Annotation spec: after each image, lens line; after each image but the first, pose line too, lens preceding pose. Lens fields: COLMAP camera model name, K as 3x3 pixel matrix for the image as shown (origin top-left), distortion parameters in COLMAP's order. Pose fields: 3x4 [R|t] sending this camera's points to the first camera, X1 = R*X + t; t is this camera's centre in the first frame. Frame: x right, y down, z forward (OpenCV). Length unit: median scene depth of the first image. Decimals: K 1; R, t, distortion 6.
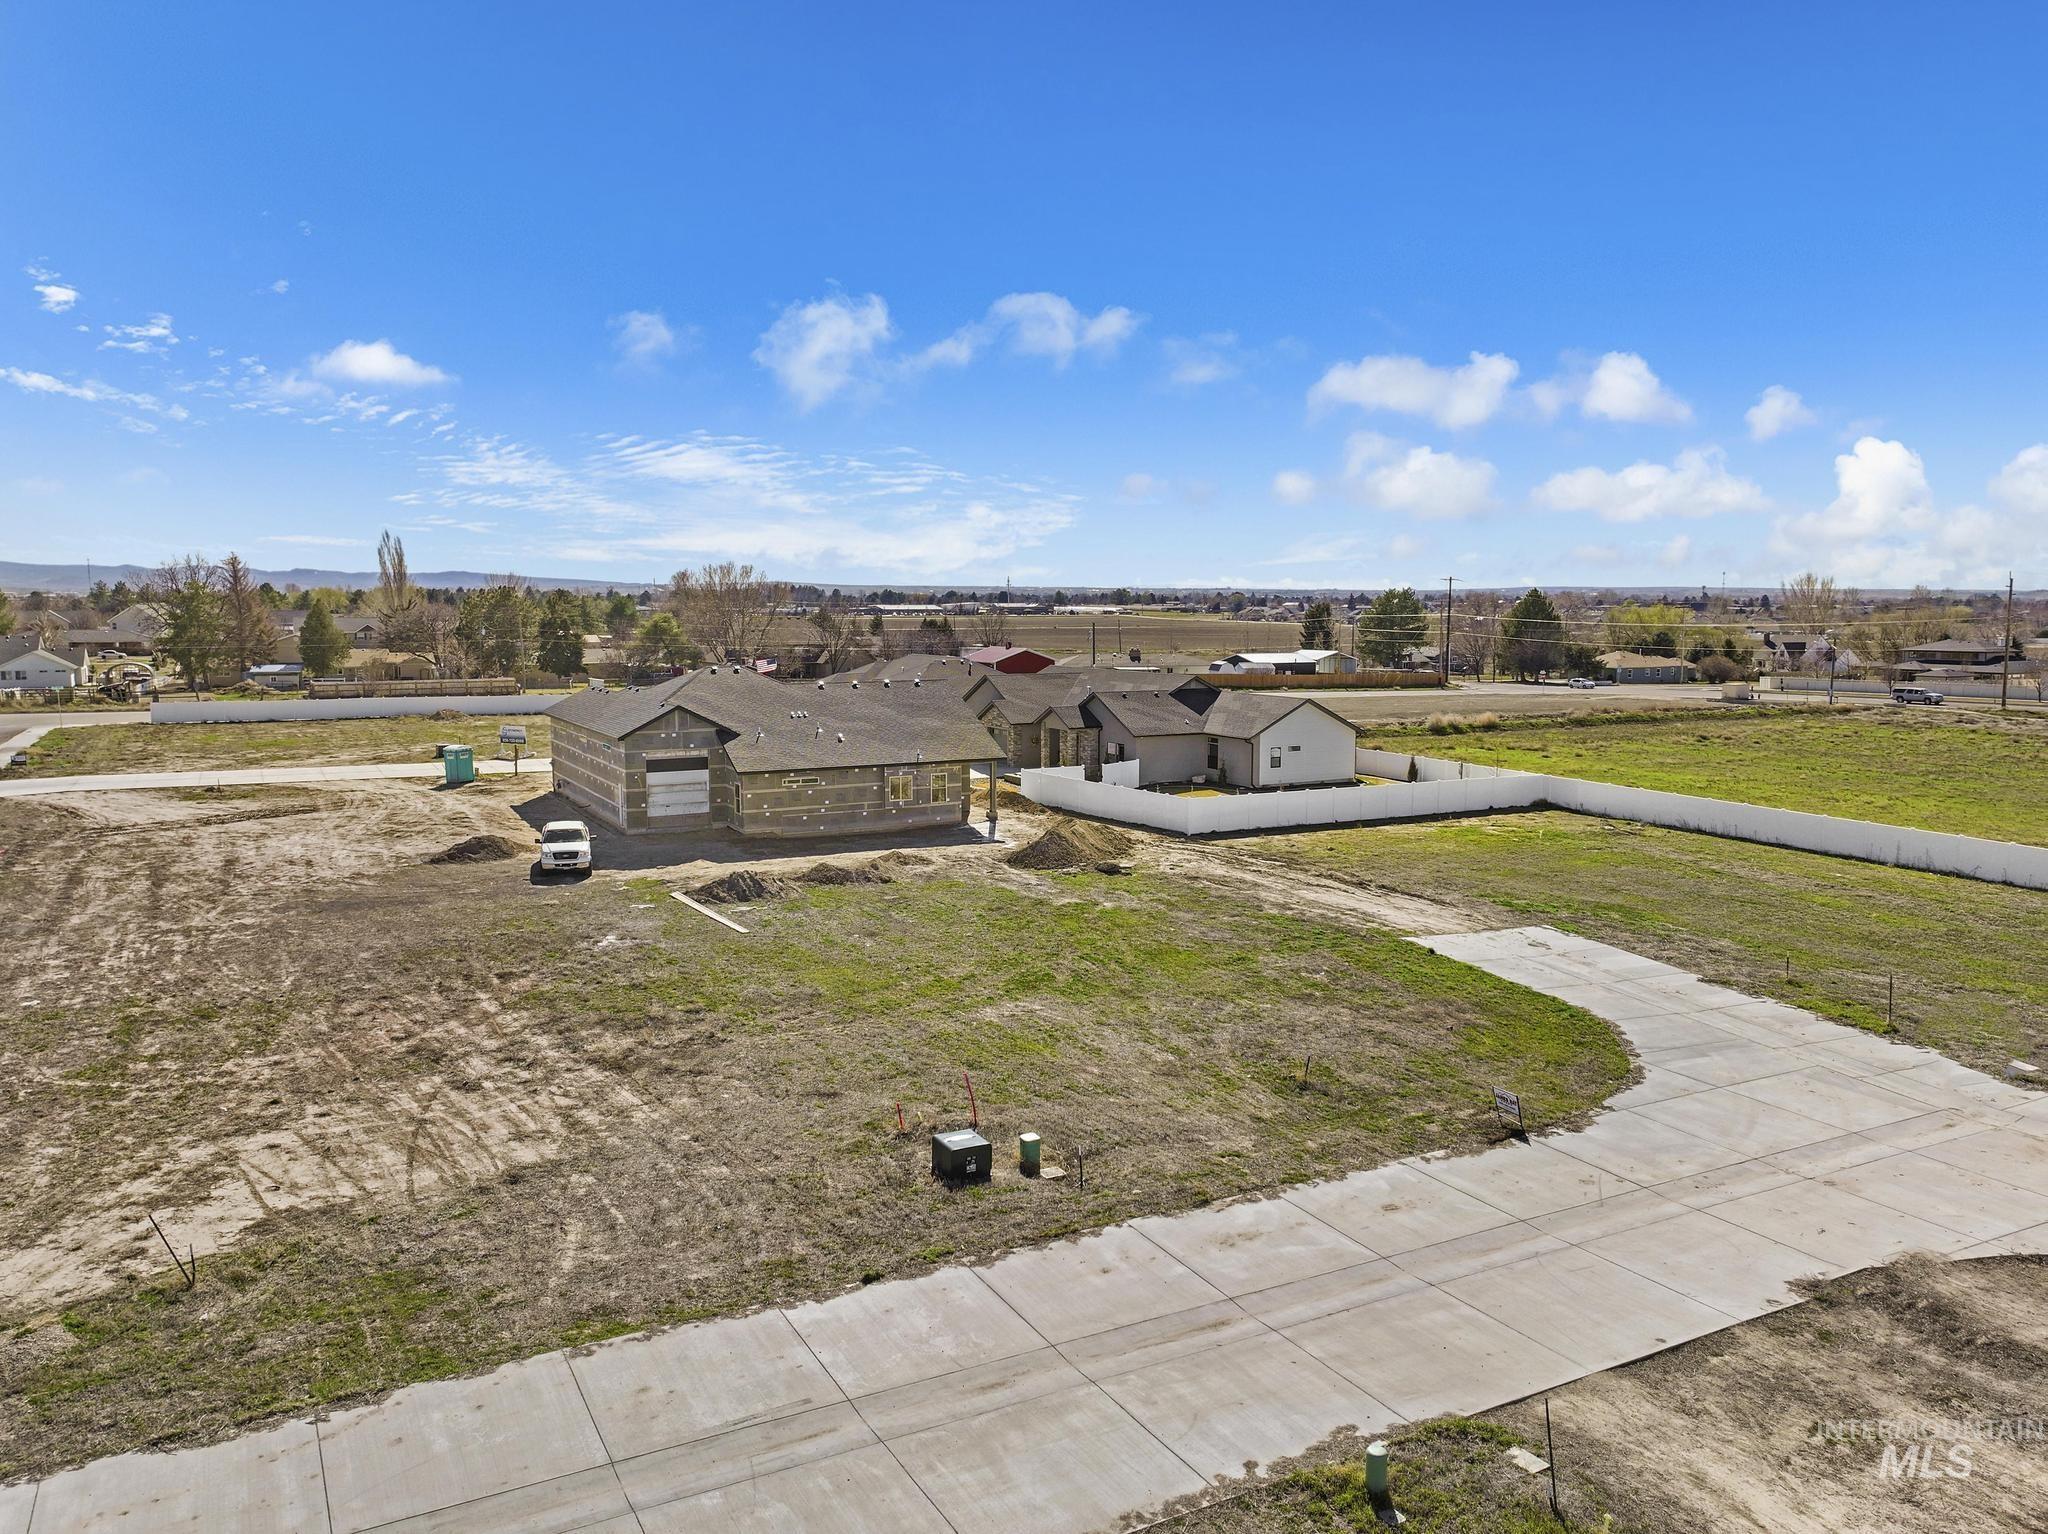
lens RADIAL K [[1454.8, 0, 1028.6], [0, 1454.8, 852.4], [0, 0, 1]] dist [0.007805, 0.005184]
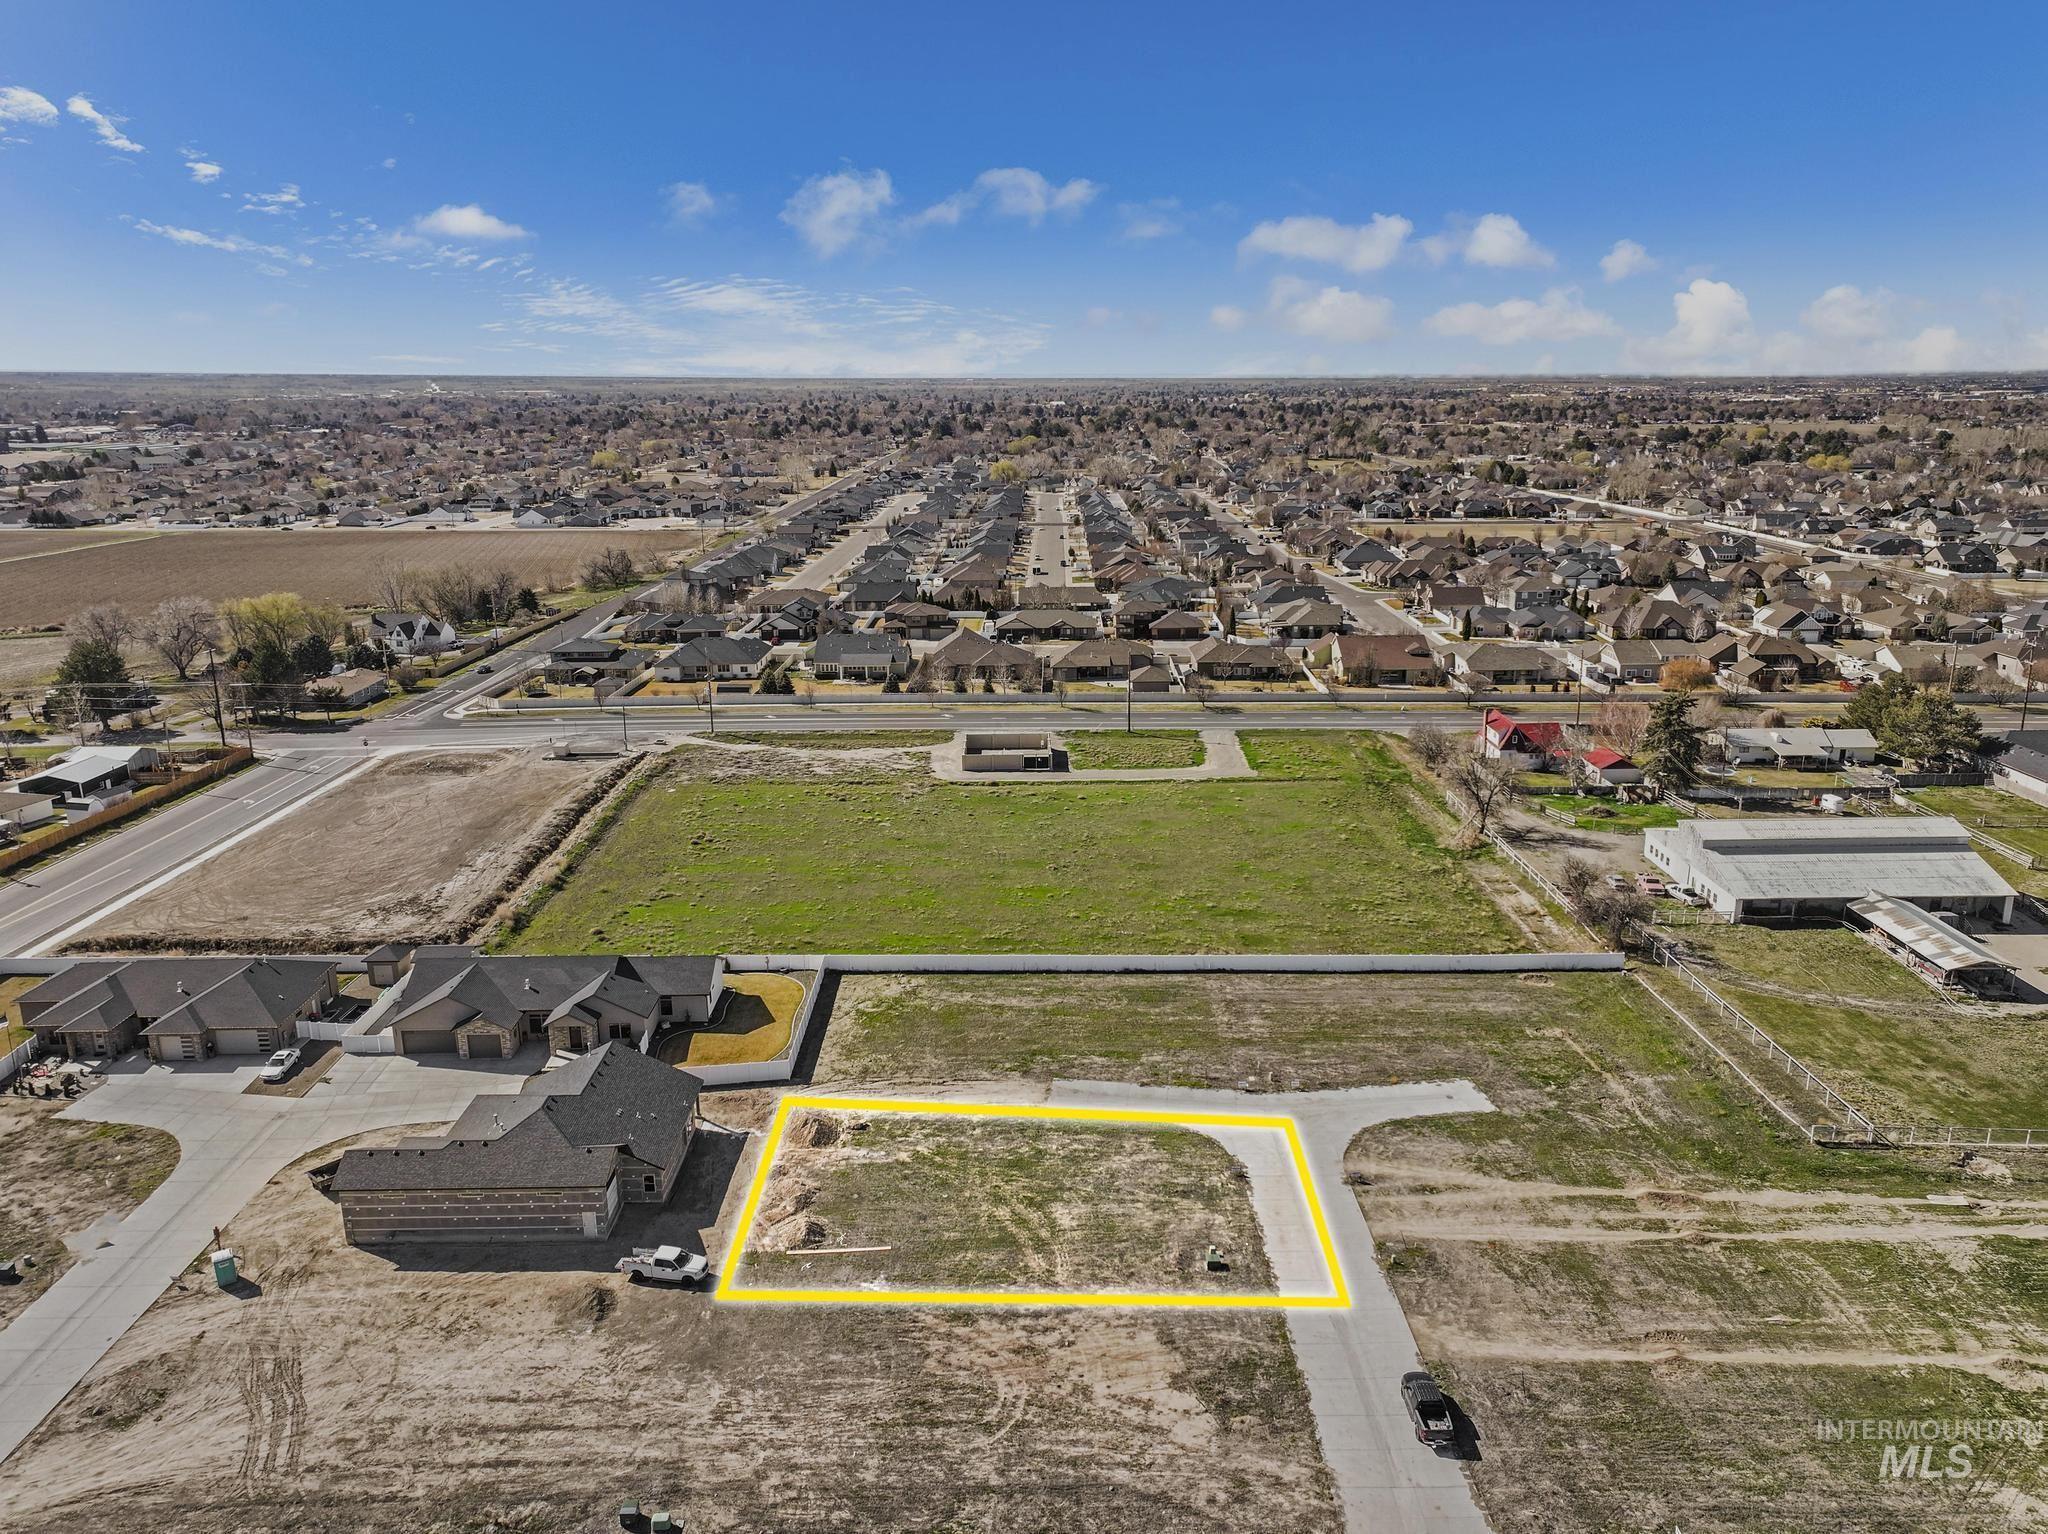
lens RADIAL K [[1463.5, 0, 1036.3], [0, 1463.5, 807.1], [0, 0, 1]] dist [0.006409, 0.004487]
pose [[0.460766, -0.258789, 0.848954, -2.060290], [0.158341, 0.965168, 0.208275, -1.146579], [-0.873283, 0.038458, 0.485694, -0.241693]]
